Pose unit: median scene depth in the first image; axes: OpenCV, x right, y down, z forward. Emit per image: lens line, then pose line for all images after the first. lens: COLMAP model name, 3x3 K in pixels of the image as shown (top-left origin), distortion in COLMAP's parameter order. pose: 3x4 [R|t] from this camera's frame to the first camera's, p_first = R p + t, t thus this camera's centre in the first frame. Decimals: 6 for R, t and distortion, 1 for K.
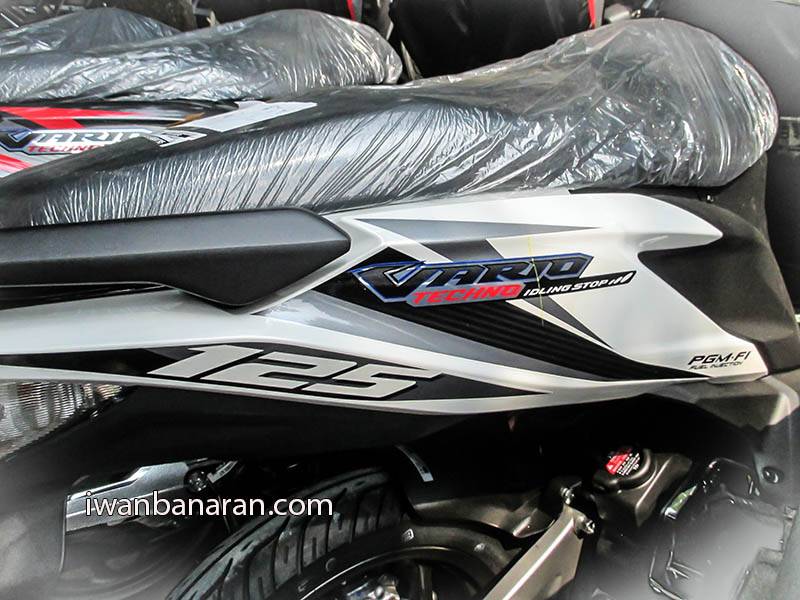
lens RADIAL K [[642.2, 0, 400.0], [0, 642.2, 300.0], [0, 0, 1]] dist [-0.010818, -0.005383]
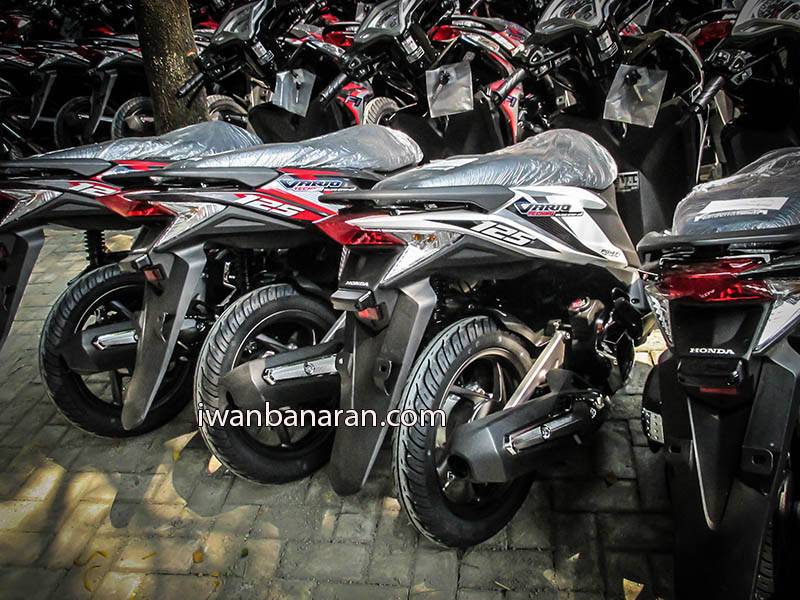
lens RADIAL K [[650.9, 0, 400.0], [0, 650.9, 300.0], [0, 0, 1]] dist [0.051115, -0.002143]
pose [[0.971710, -0.058454, 0.228827, -1.223333], [0.091928, 0.986091, -0.138470, 0.727380], [-0.217550, 0.155589, 0.963568, -1.732743]]
